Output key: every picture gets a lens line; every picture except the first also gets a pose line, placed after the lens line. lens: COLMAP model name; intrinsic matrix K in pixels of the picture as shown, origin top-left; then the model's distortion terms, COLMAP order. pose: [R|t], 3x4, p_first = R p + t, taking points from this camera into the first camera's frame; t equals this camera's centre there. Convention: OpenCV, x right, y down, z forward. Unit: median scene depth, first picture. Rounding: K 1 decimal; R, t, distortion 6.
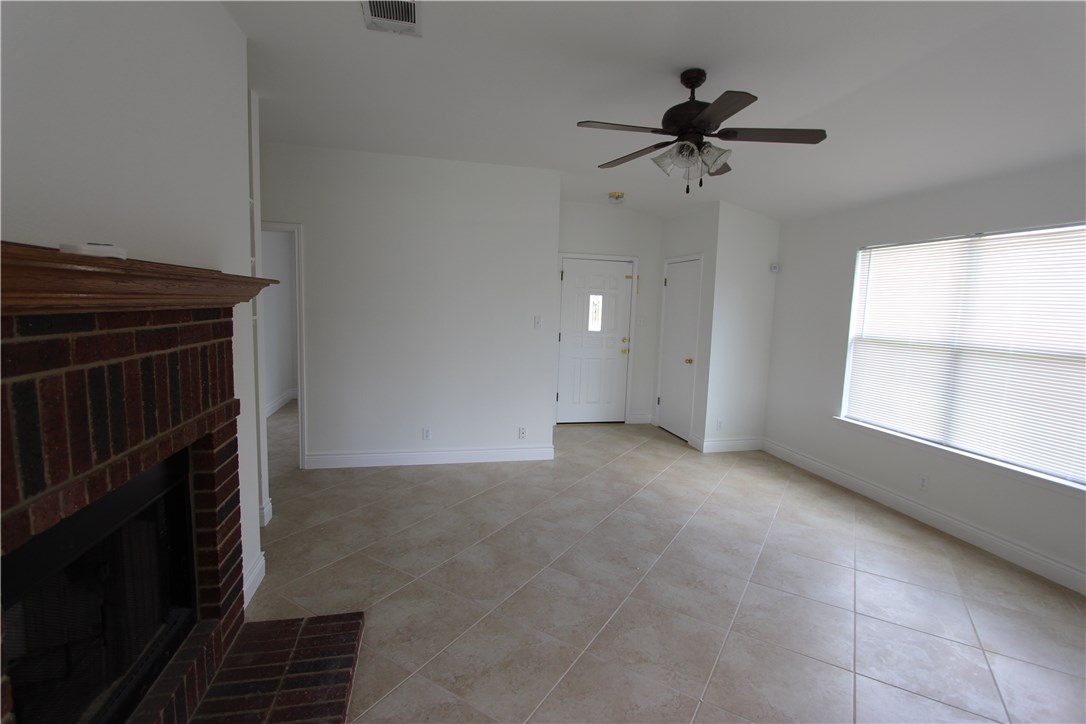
lens RADIAL K [[500.4, 0, 547.3], [0, 500.4, 357.6], [0, 0, 1]] dist [-0.016759, 0.004001]
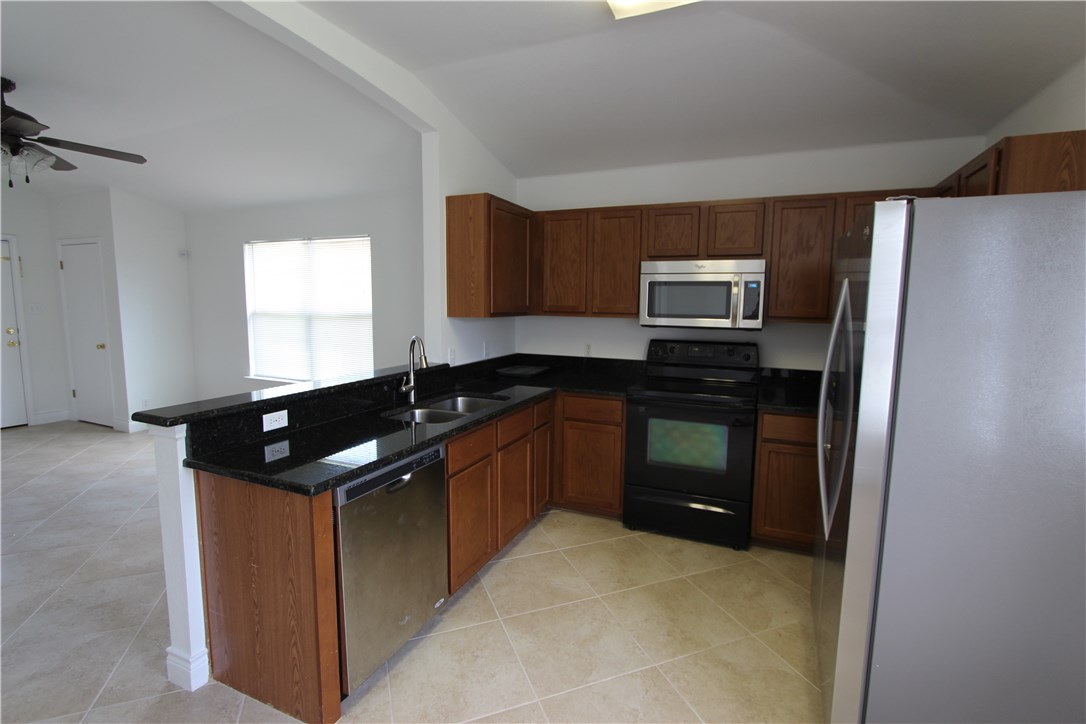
lens RADIAL K [[500.4, 0, 547.1], [0, 500.4, 358.3], [0, 0, 1]] dist [-0.016759, 0.004001]
pose [[0.606424, -0.119863, 0.786055, 0.089870], [0.094269, 0.992439, 0.078607, 0.070415], [-0.789533, 0.026431, 0.613138, -0.568017]]
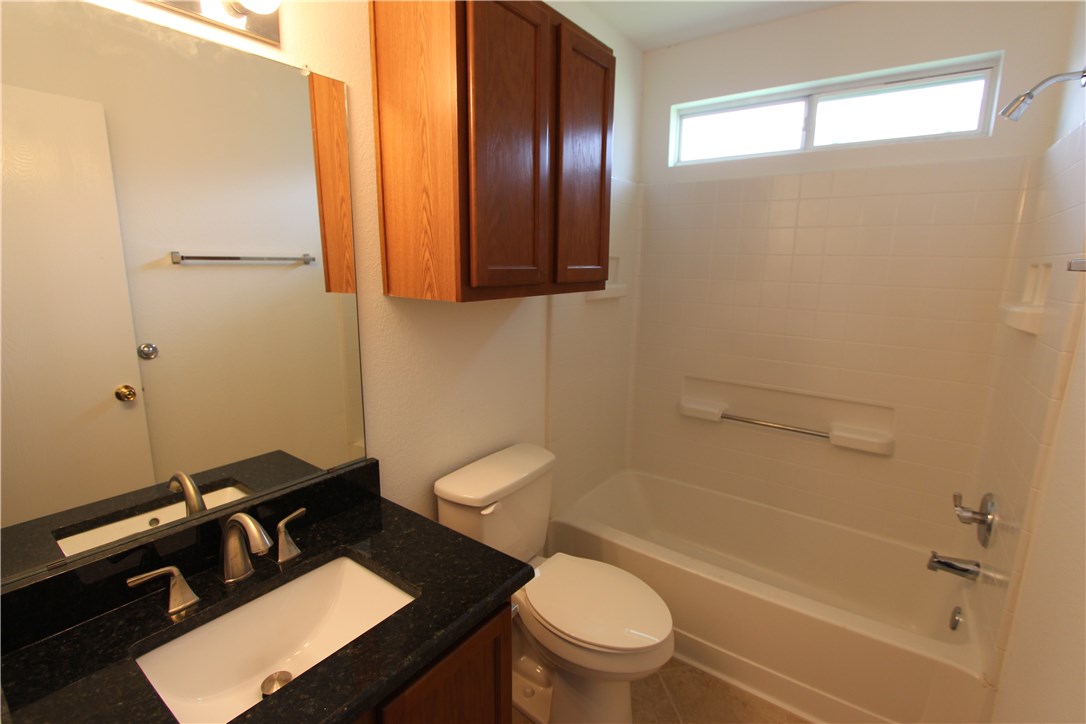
lens RADIAL K [[500.4, 0, 540.2], [0, 500.4, 363.5], [0, 0, 1]] dist [-0.016759, 0.004001]
pose [[0.772511, -0.156782, 0.615343, 0.125968], [0.090034, 0.986294, 0.138266, 0.445392], [-0.628586, -0.051410, 0.776039, -0.363446]]
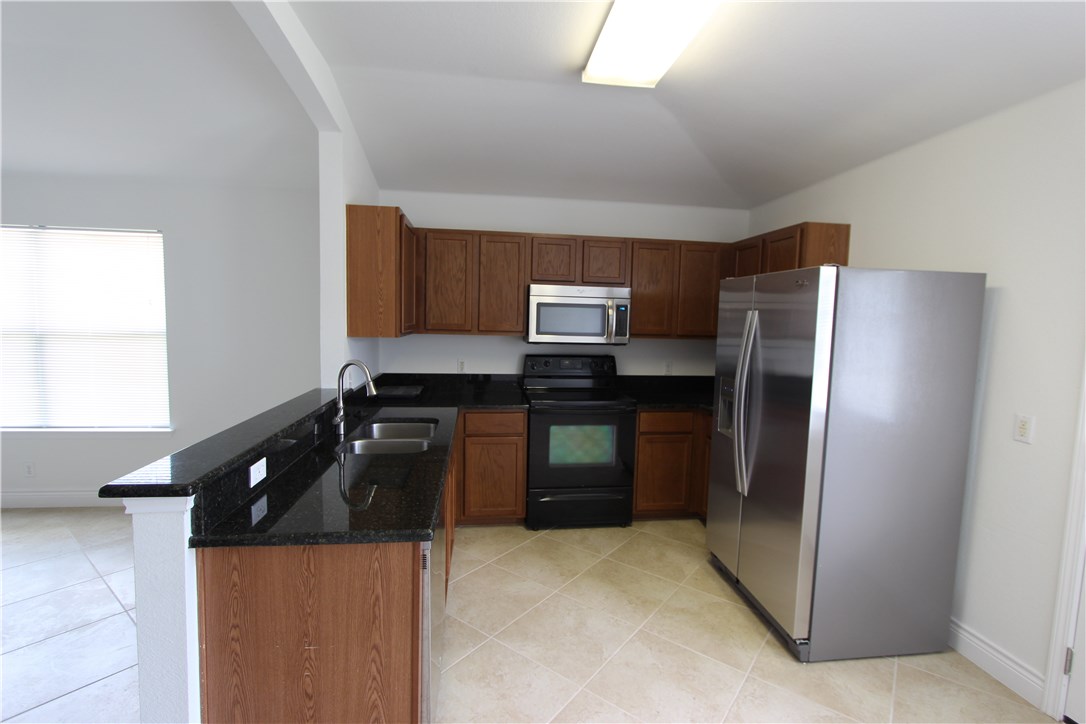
lens RADIAL K [[500.4, 0, 547.6], [0, 500.4, 359.3], [0, 0, 1]] dist [-0.016759, 0.004001]
pose [[0.106857, -0.116570, 0.987417, -0.114787], [0.085380, 0.990511, 0.107695, 0.015643], [-0.990602, 0.072797, 0.115796, -0.217869]]
